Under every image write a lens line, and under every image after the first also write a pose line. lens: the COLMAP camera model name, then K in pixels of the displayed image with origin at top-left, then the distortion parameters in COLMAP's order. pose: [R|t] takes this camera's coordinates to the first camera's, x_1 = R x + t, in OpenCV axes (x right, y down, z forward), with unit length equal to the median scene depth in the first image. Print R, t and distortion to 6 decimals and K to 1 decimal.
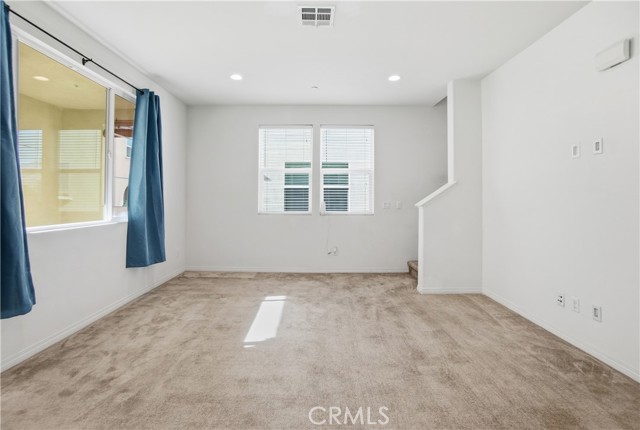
lens RADIAL K [[302.2, 0, 323.1], [0, 302.2, 197.1], [0, 0, 1]] dist [-0.001292, 0.000129]
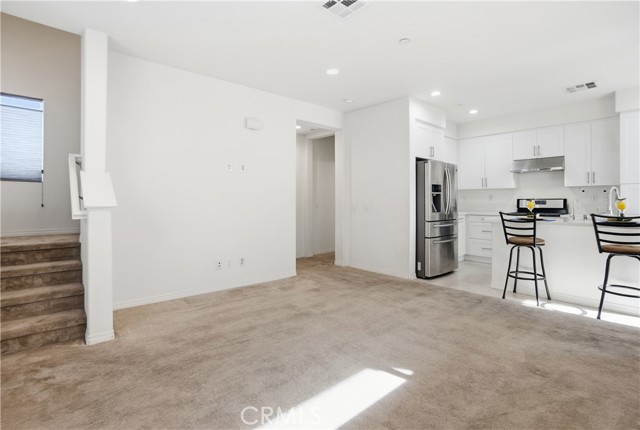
lens RADIAL K [[302.2, 0, 323.1], [0, 302.2, 197.1], [0, 0, 1]] dist [-0.001292, 0.000129]
pose [[-0.625135, -0.000162, 0.780516, -0.469267], [-0.007649, 0.999953, -0.005919, 0.009729], [-0.780479, -0.009670, -0.625107, 1.060237]]
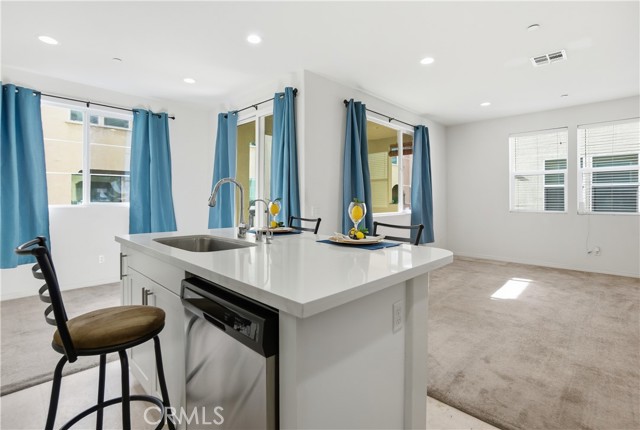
lens RADIAL K [[302.2, 0, 323.1], [0, 302.2, 197.1], [0, 0, 1]] dist [-0.001292, 0.000129]
pose [[0.697670, -0.008393, -0.716371, 0.147389], [0.009054, 0.999955, -0.002898, -0.003587], [0.716363, -0.004464, 0.697714, -0.396784]]
